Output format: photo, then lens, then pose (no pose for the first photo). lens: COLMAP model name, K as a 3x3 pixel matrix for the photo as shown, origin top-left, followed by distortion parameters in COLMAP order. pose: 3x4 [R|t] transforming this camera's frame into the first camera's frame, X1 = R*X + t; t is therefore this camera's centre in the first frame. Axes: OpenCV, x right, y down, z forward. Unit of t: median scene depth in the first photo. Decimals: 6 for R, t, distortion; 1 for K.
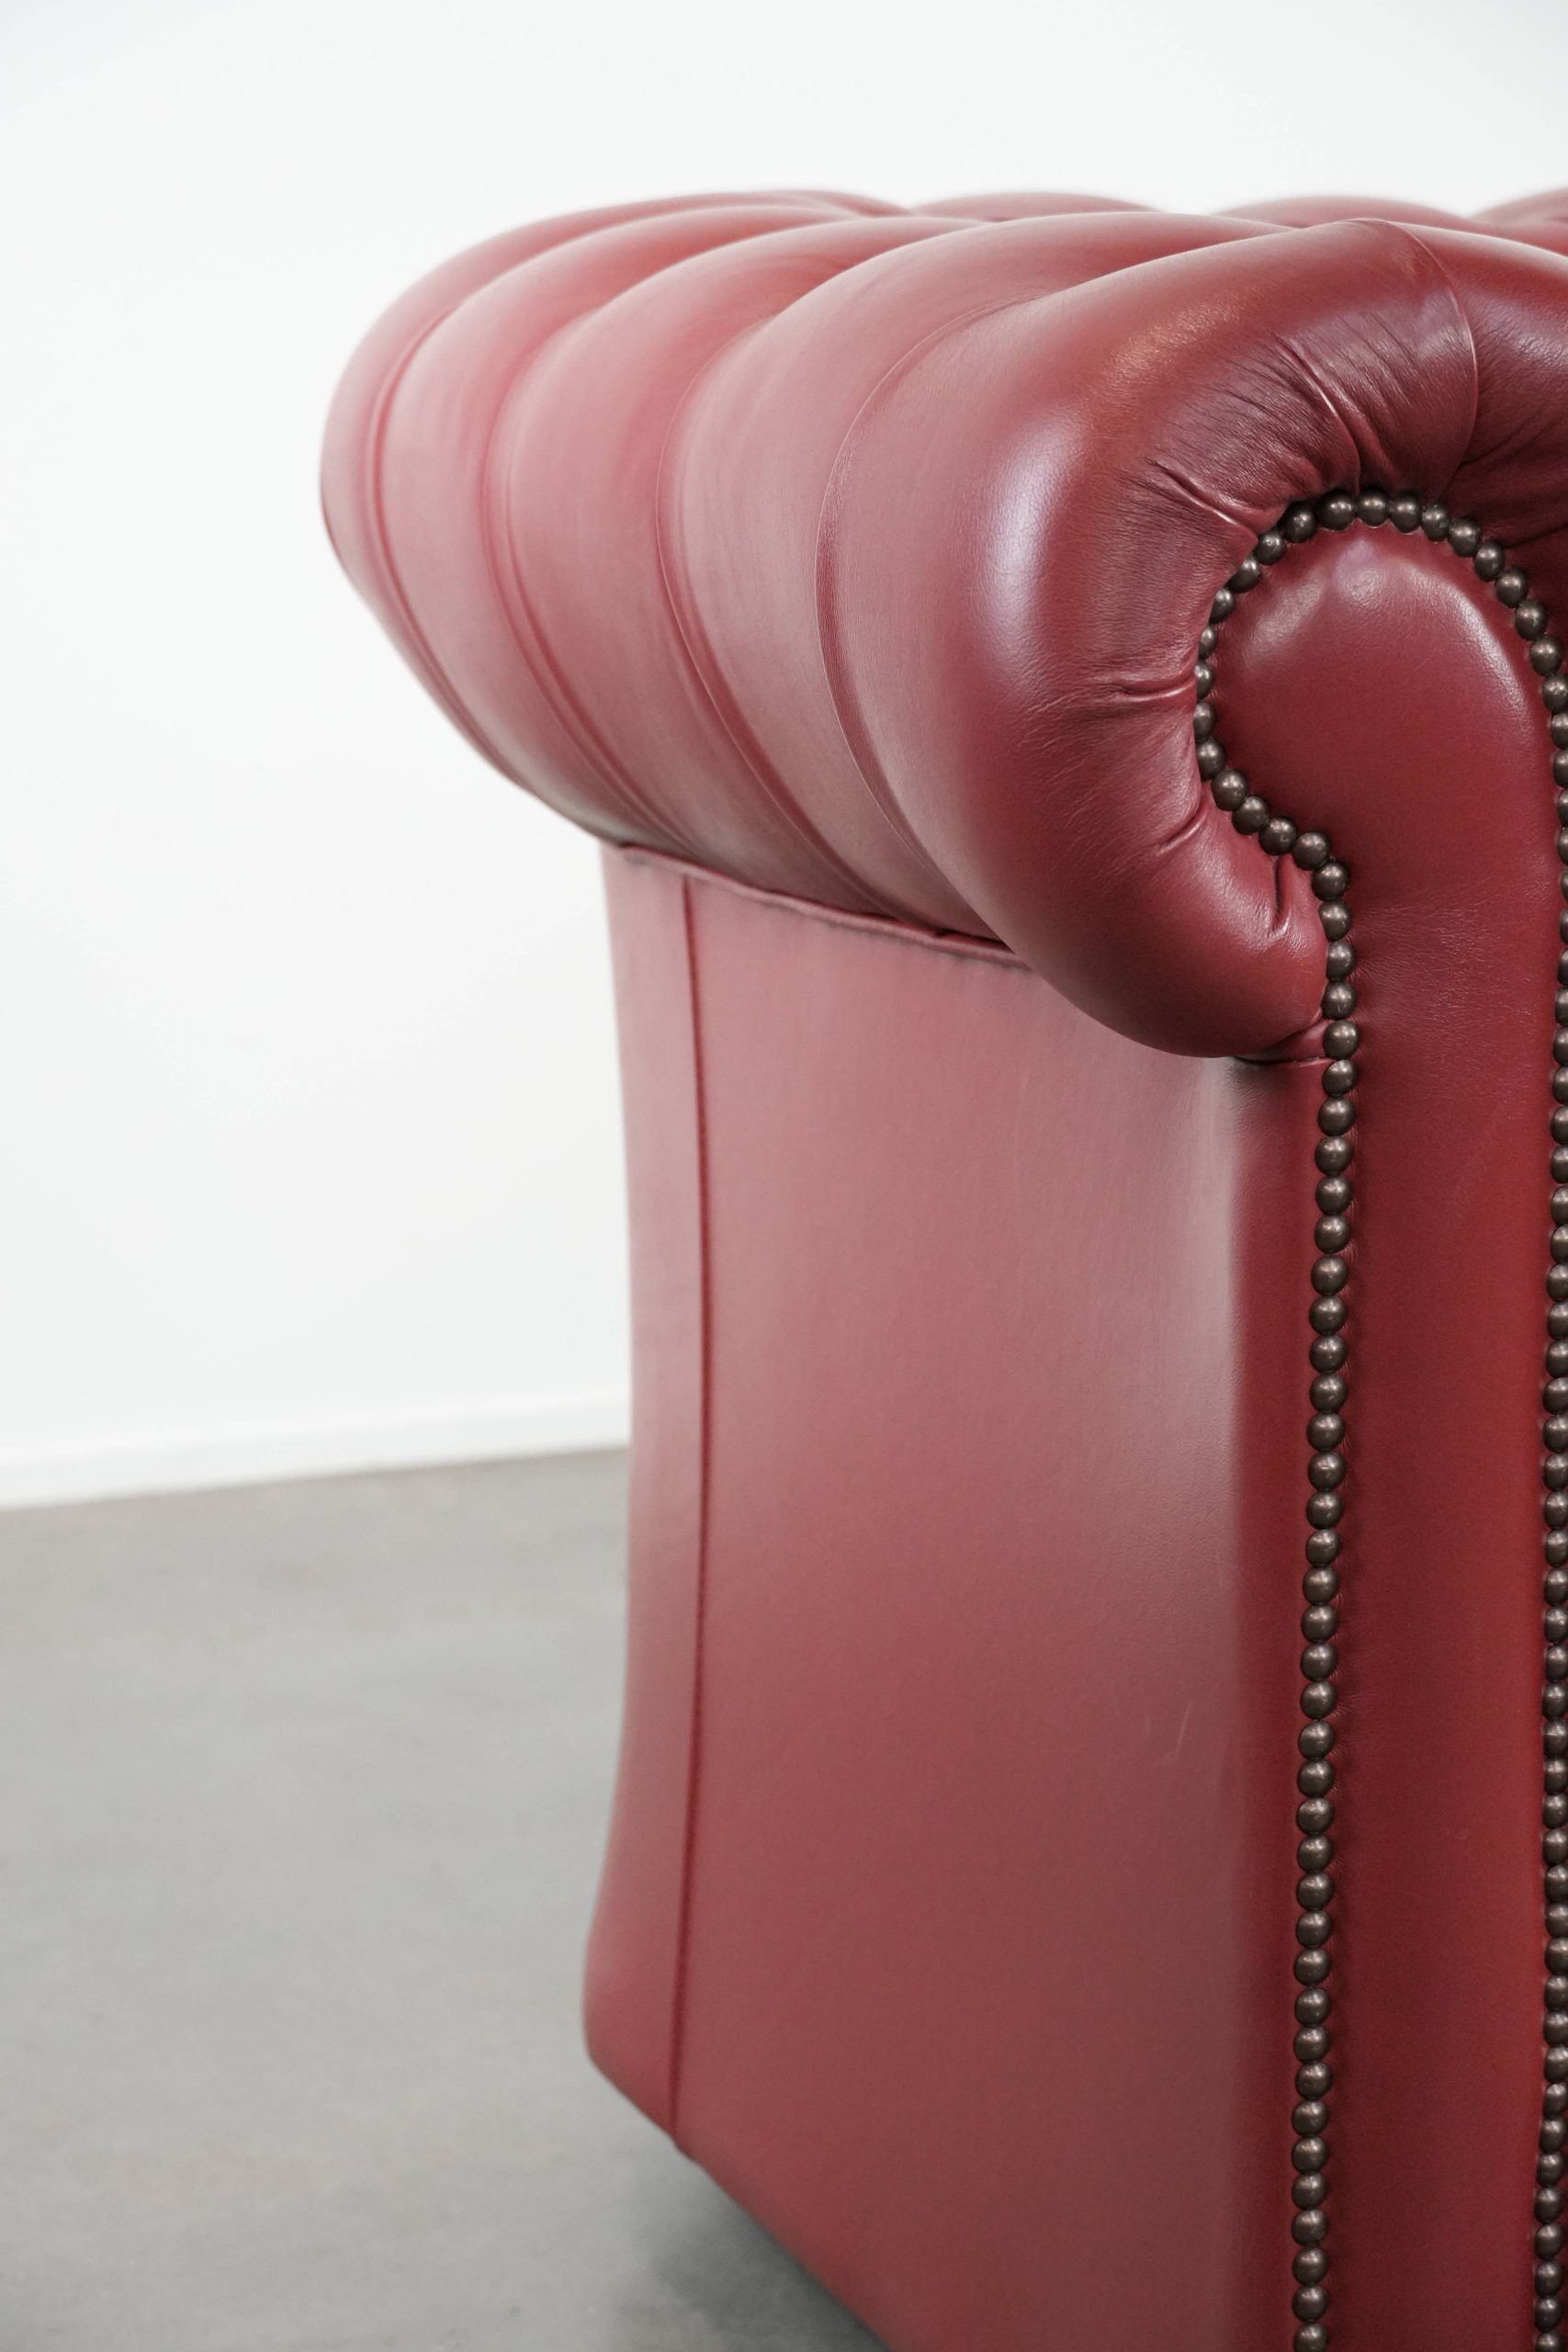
lens RADIAL K [[5353.0, 0, 783.8], [0, 5353.0, 1178.2], [0, 0, 1]] dist [0.013650, 0.018457]
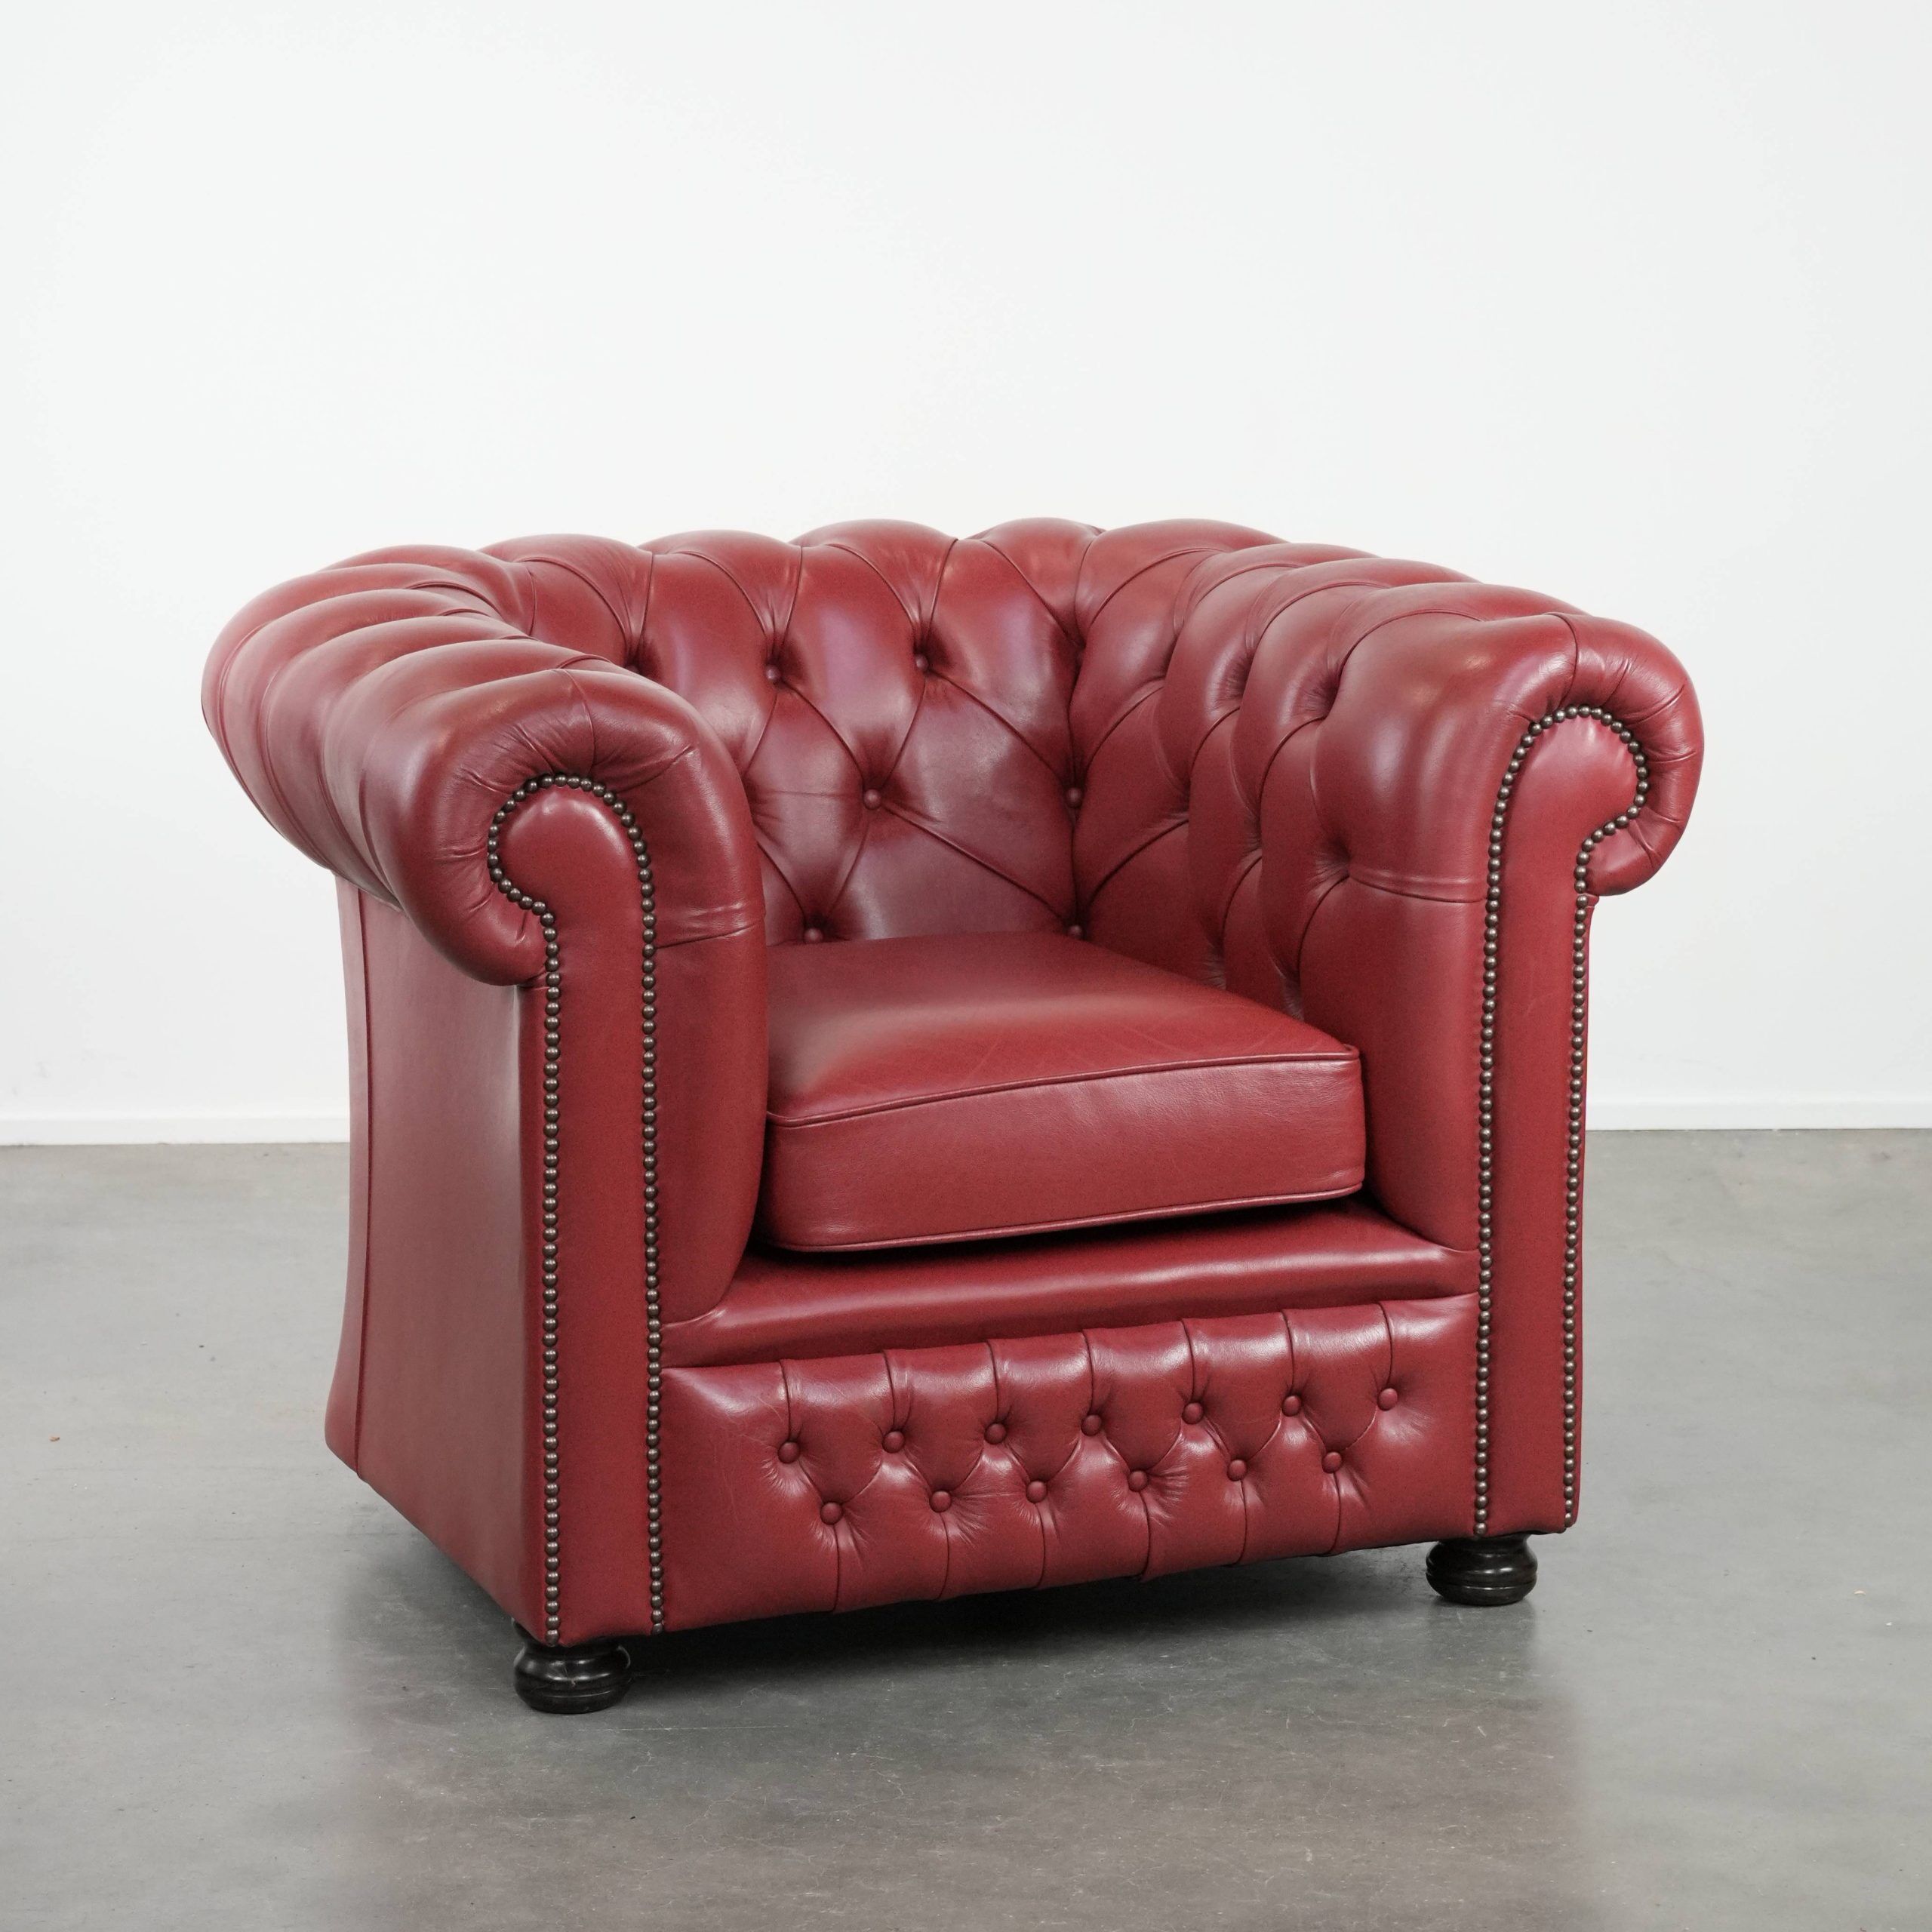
lens RADIAL K [[6171.2, 0, 966.0], [0, 6171.2, 966.0], [0, 0, 1]] dist [0.157225, 0.661952]
pose [[0.999865, 0.011311, -0.011913, 0.345870], [-0.011332, 0.999934, -0.001688, -0.030010], [0.011894, 0.001823, 0.999928, -2.041356]]
